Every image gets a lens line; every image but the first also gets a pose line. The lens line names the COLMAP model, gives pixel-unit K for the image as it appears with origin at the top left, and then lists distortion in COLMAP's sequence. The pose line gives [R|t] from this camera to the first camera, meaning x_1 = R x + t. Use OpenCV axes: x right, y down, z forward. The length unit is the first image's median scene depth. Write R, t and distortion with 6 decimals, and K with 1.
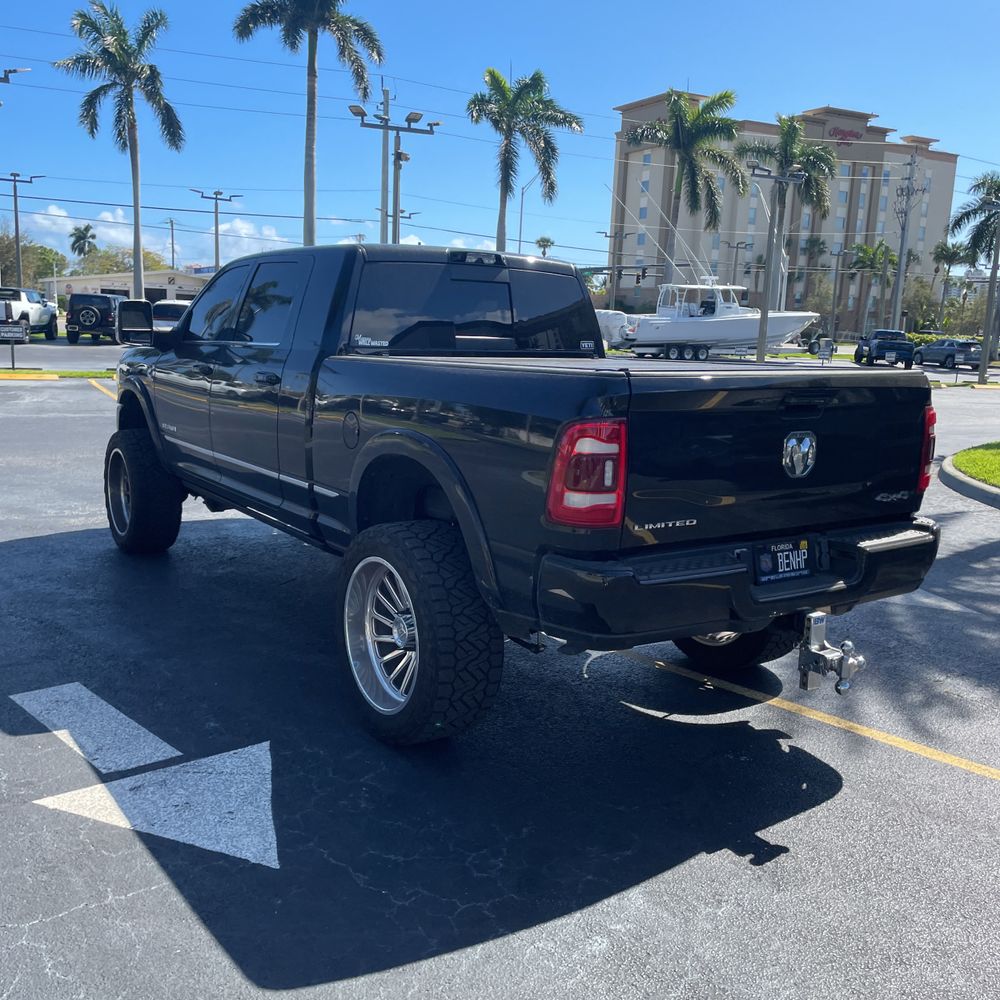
lens RADIAL K [[1040.4, 0, 499.3], [0, 1040.4, 496.3], [0, 0, 1]] dist [0.030637, 0.000000]
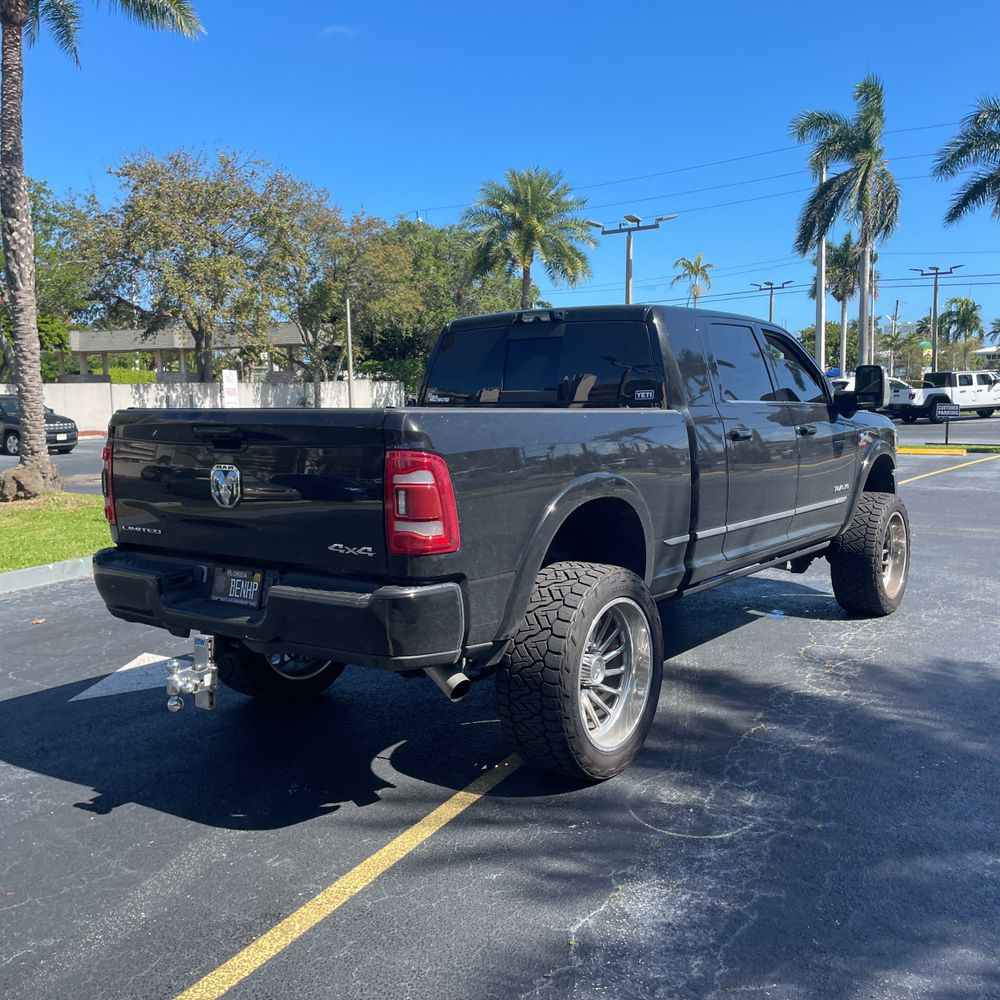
lens RADIAL K [[1040.4, 0, 499.3], [0, 1040.4, 505.0], [0, 0, 1]] dist [0.030637, 0.000000]
pose [[0.304727, 0.059681, -0.950568, 1.329684], [-0.134311, 0.990754, 0.019148, -0.075049], [0.942922, 0.121837, 0.309925, 0.898786]]
